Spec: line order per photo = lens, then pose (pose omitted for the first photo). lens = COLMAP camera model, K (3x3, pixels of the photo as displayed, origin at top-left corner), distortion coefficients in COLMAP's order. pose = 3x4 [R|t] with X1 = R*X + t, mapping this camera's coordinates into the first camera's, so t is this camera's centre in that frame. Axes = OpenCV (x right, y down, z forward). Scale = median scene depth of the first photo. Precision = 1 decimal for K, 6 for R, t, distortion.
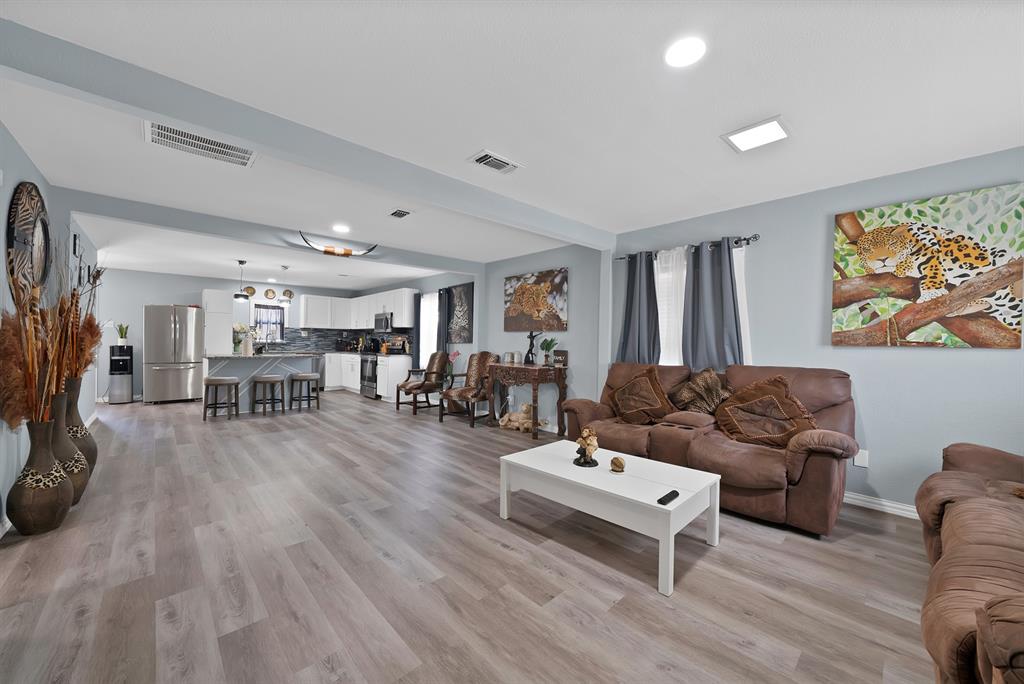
lens RADIAL K [[387.6, 0, 513.5], [0, 387.6, 345.9], [0, 0, 1]] dist [-0.017763, 0.002076]
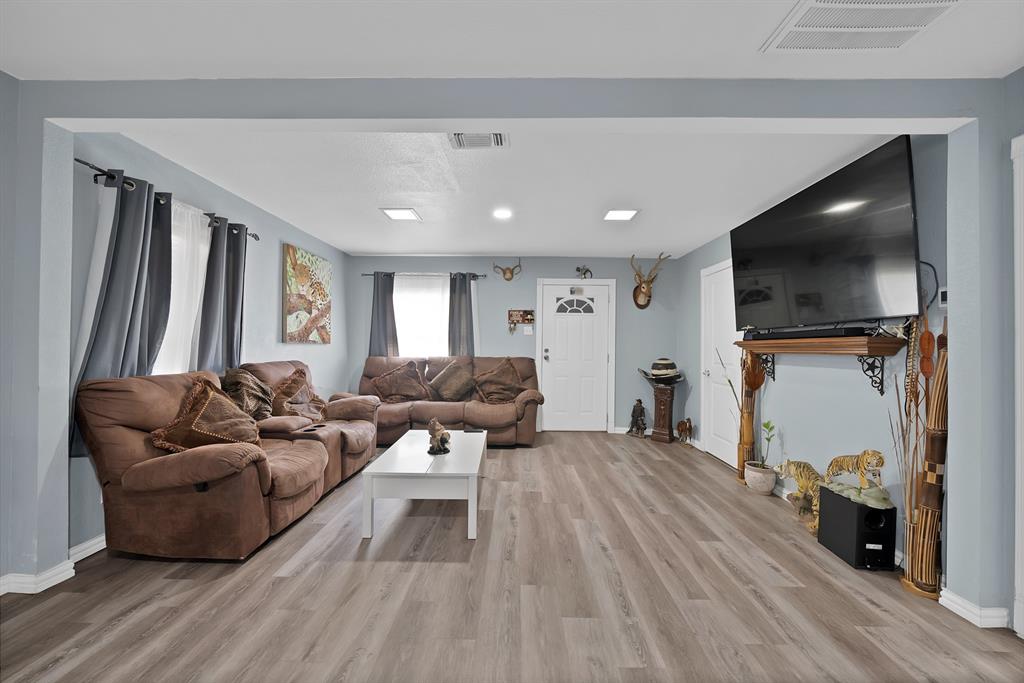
lens RADIAL K [[387.6, 0, 505.6], [0, 387.6, 342.0], [0, 0, 1]] dist [-0.017763, 0.002076]
pose [[-0.703098, -0.016210, 0.710908, -0.352793], [-0.017531, 0.999831, 0.005460, -0.013262], [-0.710877, -0.008624, -0.703264, 0.775178]]
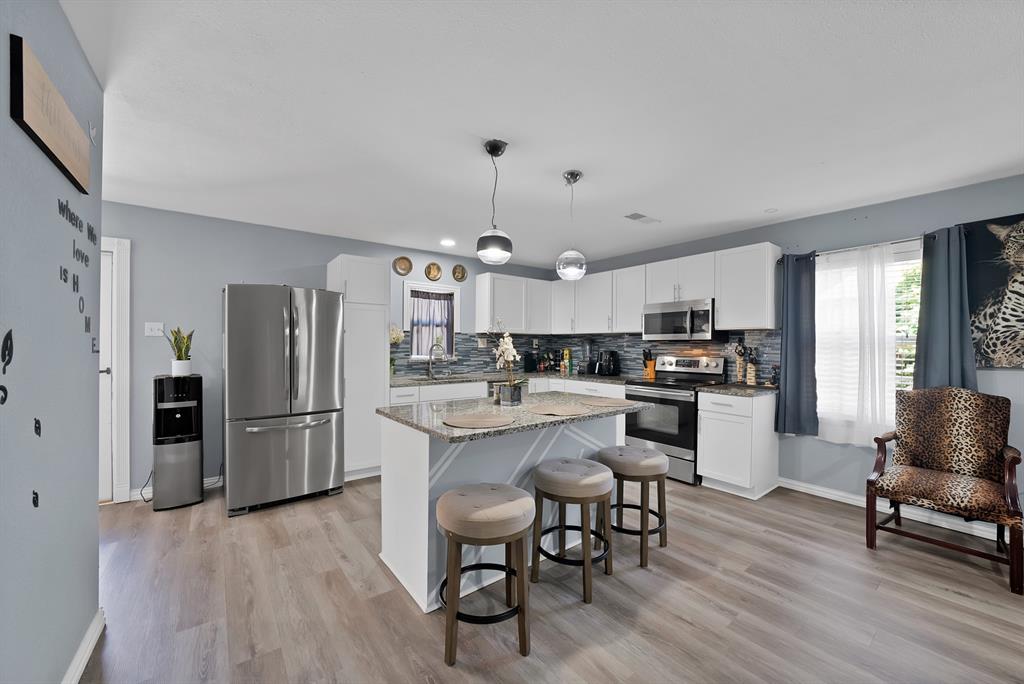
lens RADIAL K [[387.6, 0, 517.7], [0, 387.6, 344.2], [0, 0, 1]] dist [-0.017763, 0.002076]
pose [[0.996540, -0.009434, -0.082576, -0.761901], [0.008434, 0.999887, -0.012455, -0.038593], [0.082684, 0.011716, 0.996507, 0.749388]]
